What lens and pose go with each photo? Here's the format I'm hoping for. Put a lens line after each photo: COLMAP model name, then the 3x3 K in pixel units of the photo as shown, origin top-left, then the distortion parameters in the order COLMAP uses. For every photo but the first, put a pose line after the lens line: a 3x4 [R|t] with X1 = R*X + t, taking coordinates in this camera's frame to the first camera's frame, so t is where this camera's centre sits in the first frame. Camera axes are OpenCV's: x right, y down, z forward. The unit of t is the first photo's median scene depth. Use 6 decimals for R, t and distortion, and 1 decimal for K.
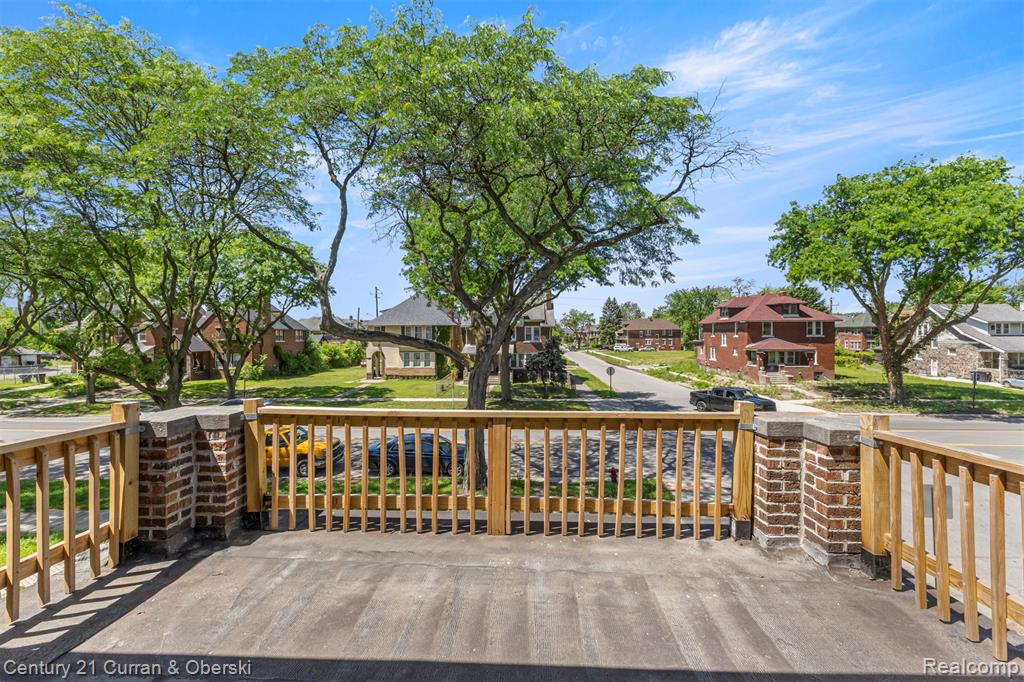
lens RADIAL K [[435.9, 0, 514.2], [0, 435.9, 340.6], [0, 0, 1]] dist [0.009623, 0.000324]
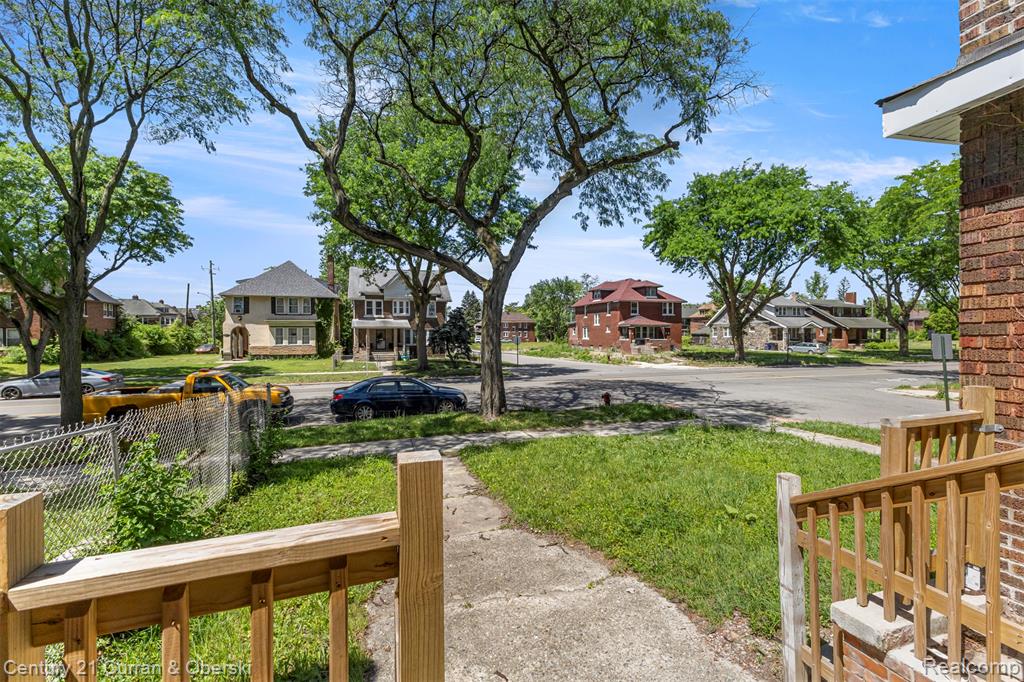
lens RADIAL K [[439.3, 0, 515.3], [0, 439.3, 339.8], [0, 0, 1]] dist [0.016471, -0.000015]
pose [[0.938562, -0.009101, 0.344990, -0.109316], [0.009753, 0.999952, -0.000154, 0.053807], [-0.344972, 0.003509, 0.938606, 0.032059]]
